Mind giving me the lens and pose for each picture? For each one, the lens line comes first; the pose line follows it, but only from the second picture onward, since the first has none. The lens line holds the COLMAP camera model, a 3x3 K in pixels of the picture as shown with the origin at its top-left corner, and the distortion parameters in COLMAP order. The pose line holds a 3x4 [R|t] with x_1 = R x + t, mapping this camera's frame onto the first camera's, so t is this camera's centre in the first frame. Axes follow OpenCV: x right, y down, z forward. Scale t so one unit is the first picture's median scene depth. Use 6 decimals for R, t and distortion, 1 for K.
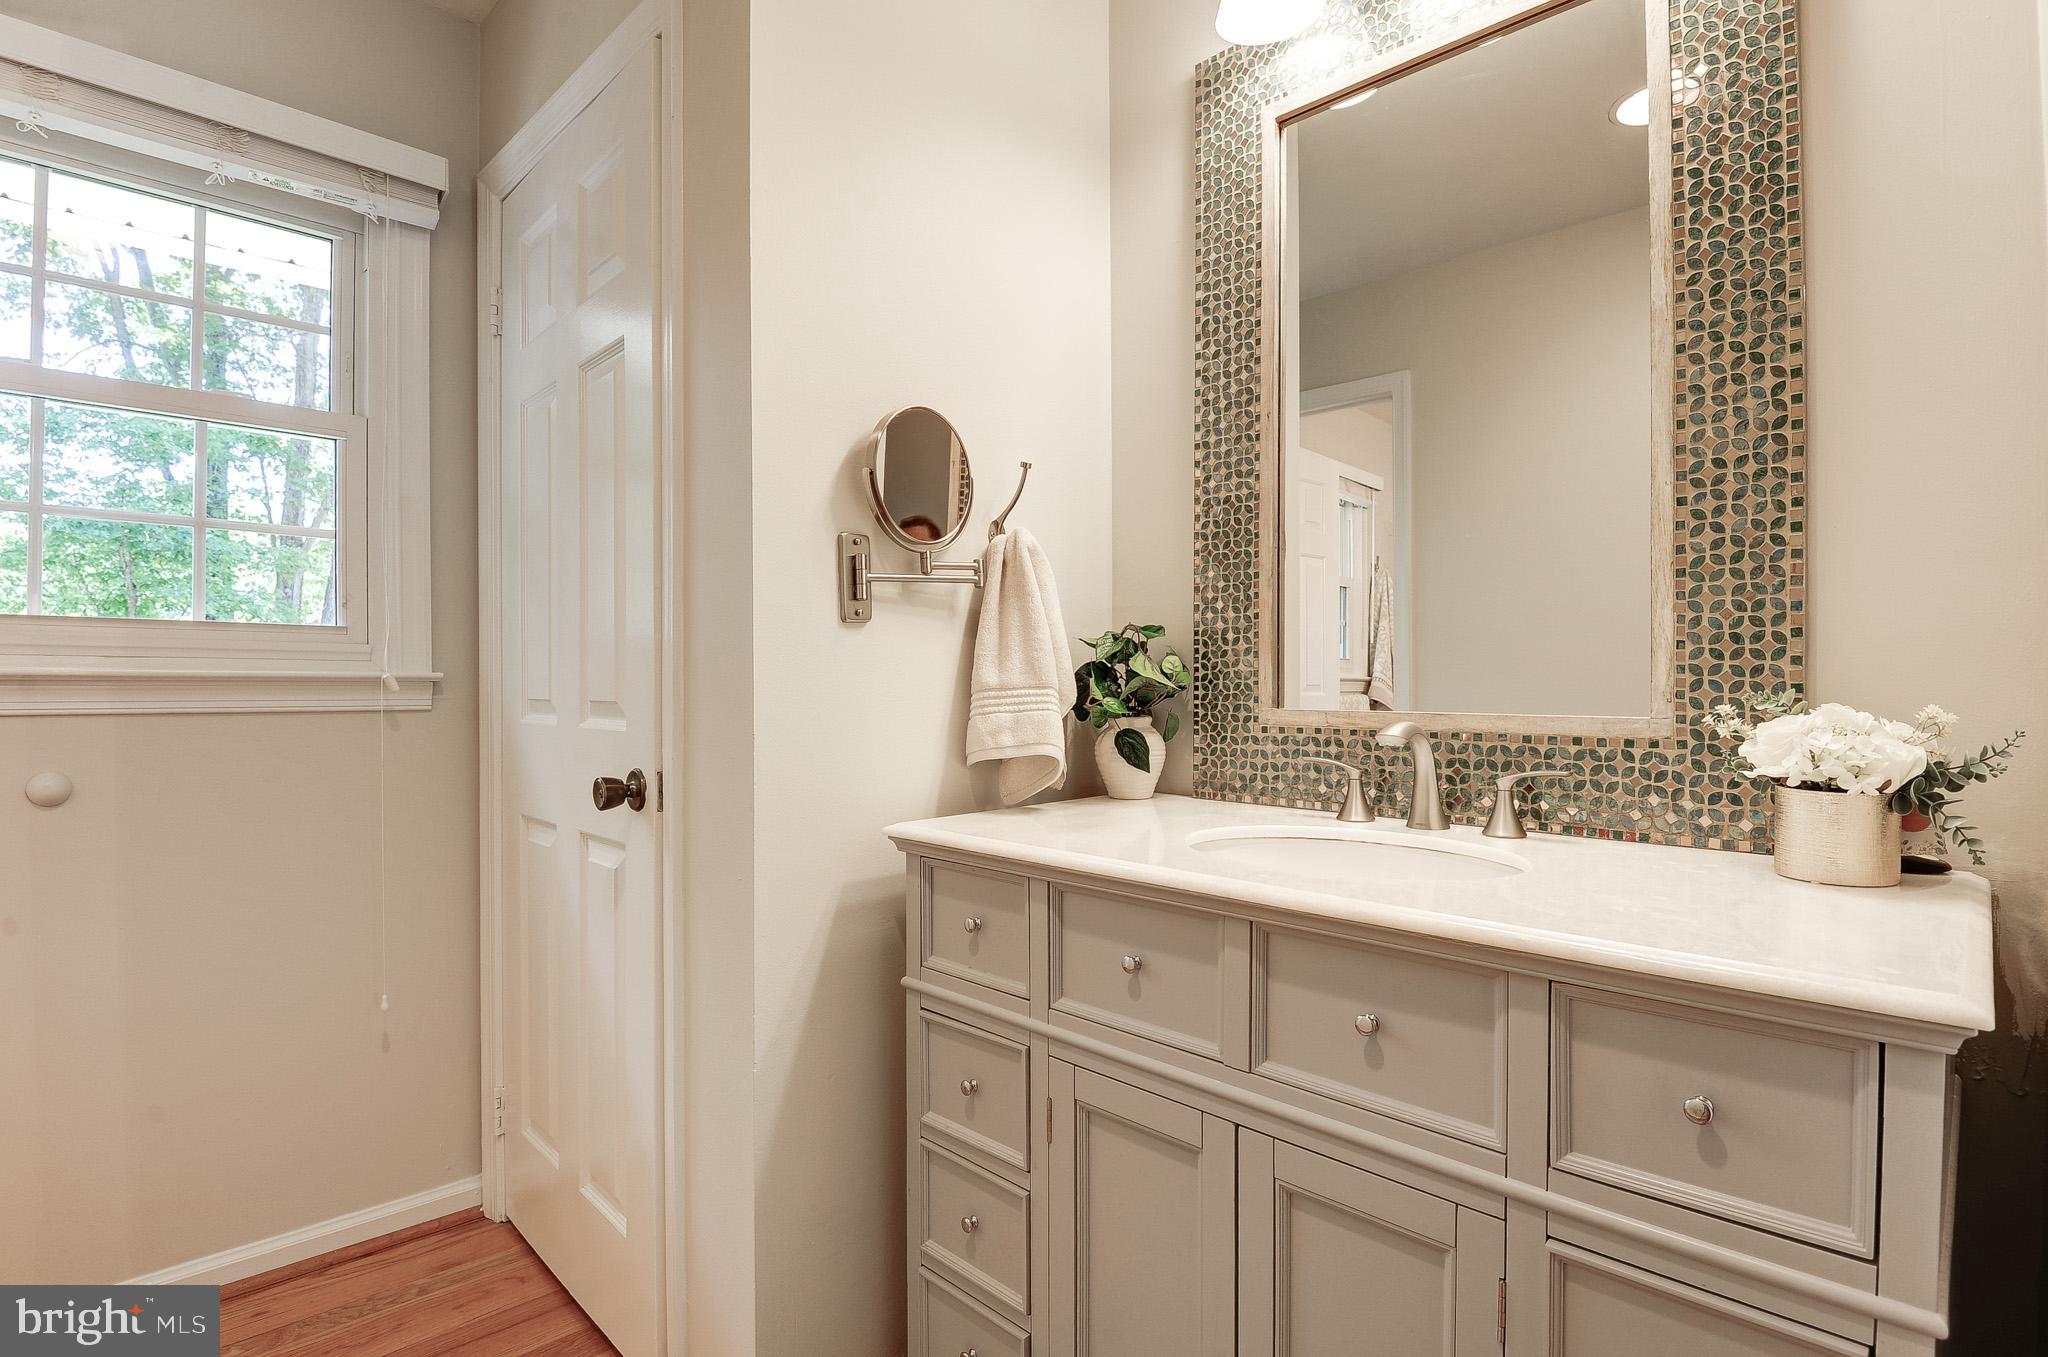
lens RADIAL K [[986.2, 0, 1023.0], [0, 986.2, 693.3], [0, 0, 1]] dist [-0.004062, -0.014212]
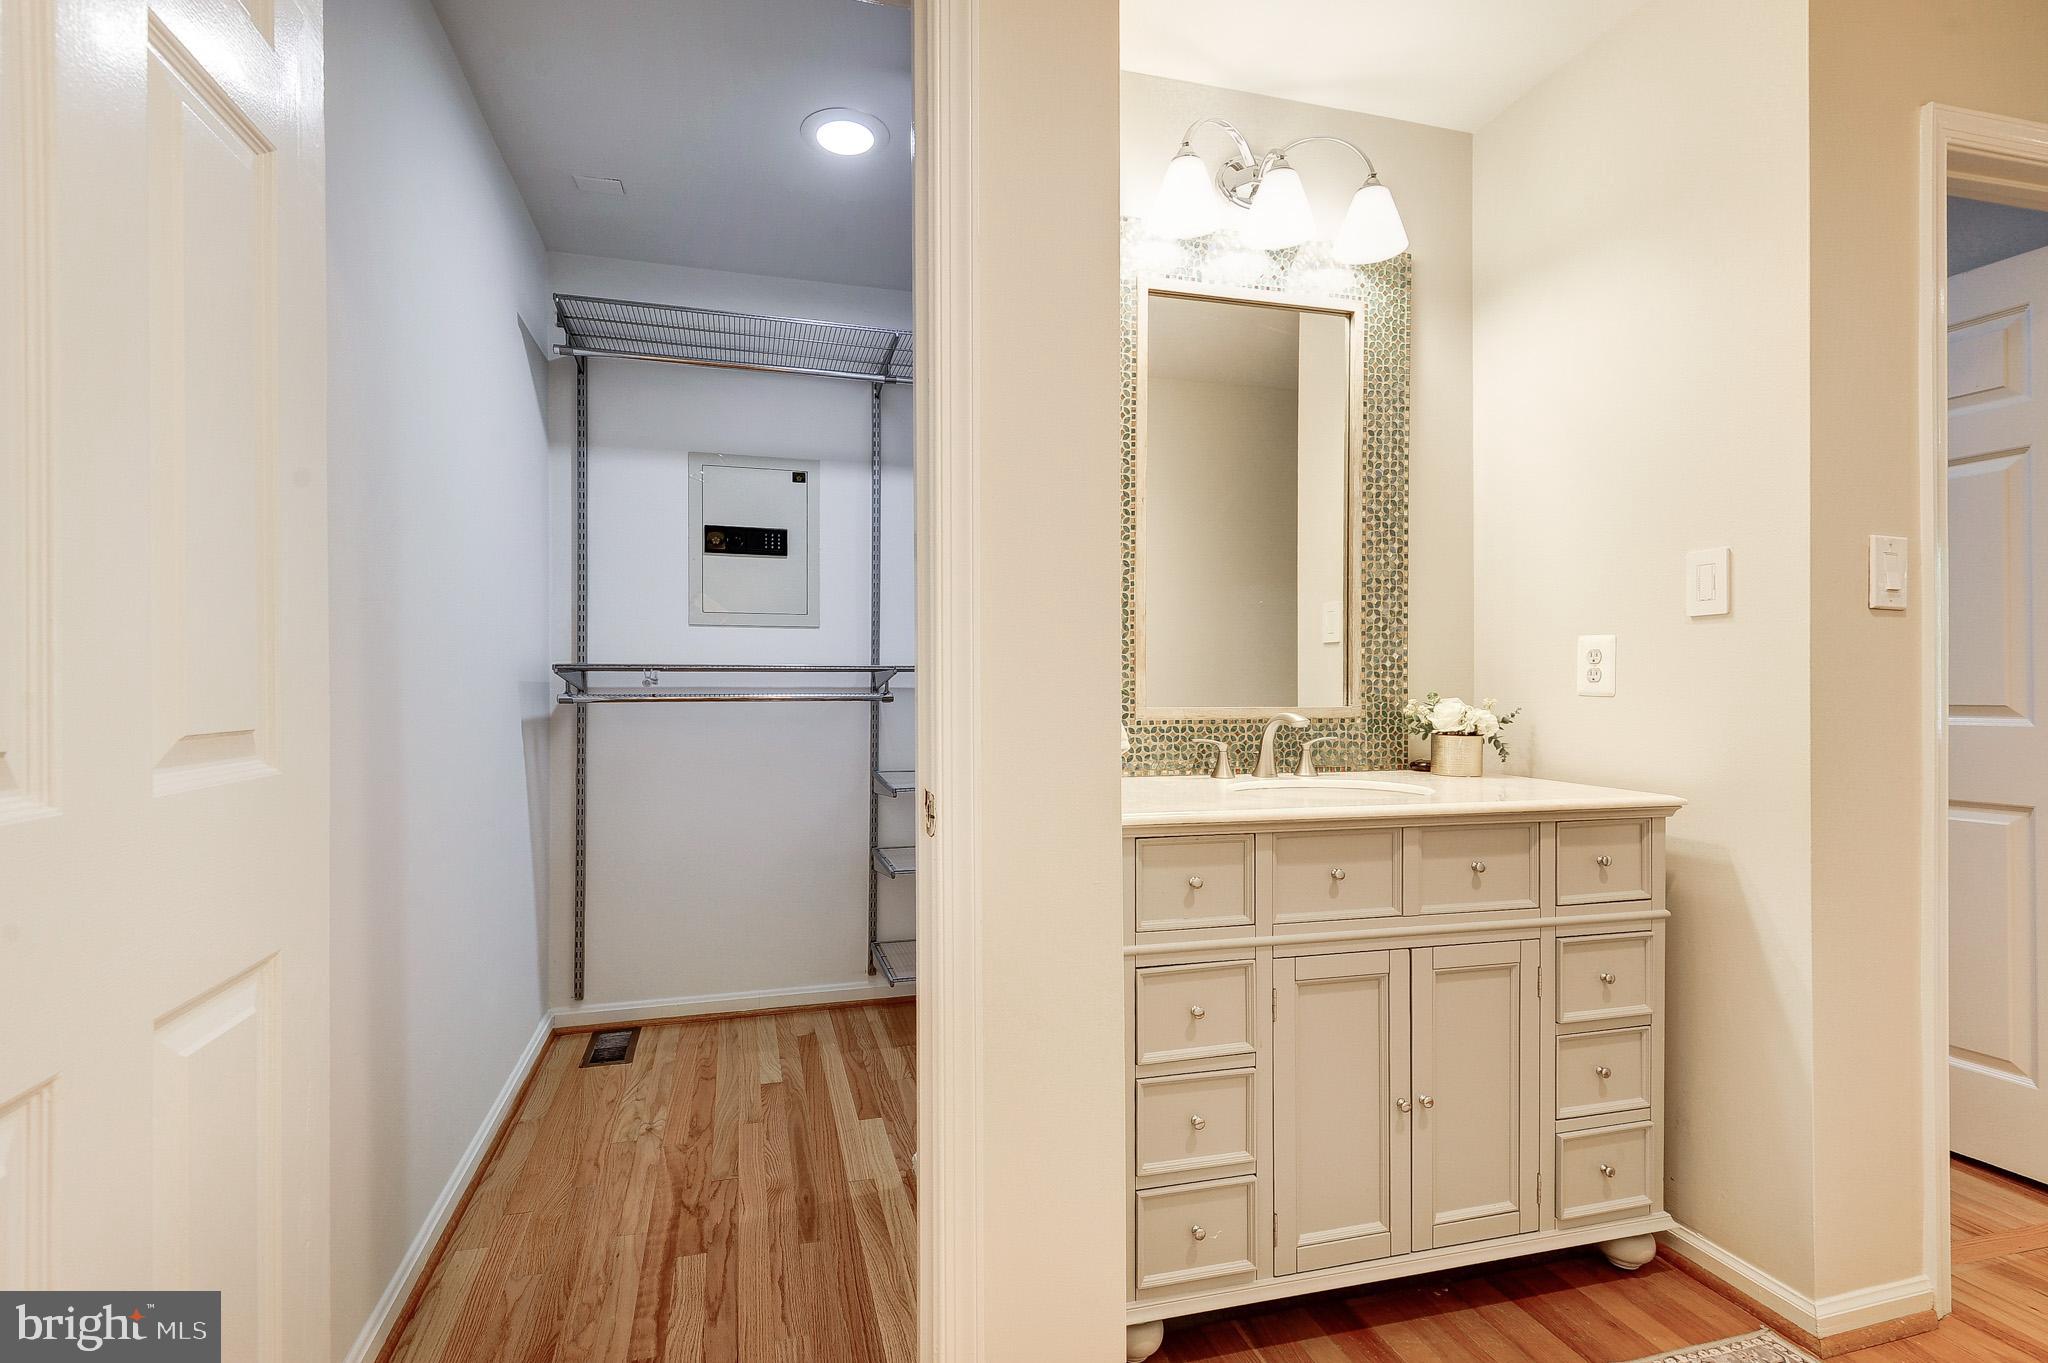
lens RADIAL K [[892.8, 0, 1020.6], [0, 892.8, 694.0], [0, 0, 1]] dist [0.014724, 0.000082]
pose [[0.530742, -0.012150, 0.847446, -0.979261], [0.010854, 0.999913, 0.007538, -0.017033], [-0.847464, 0.005197, 0.530827, 0.498240]]
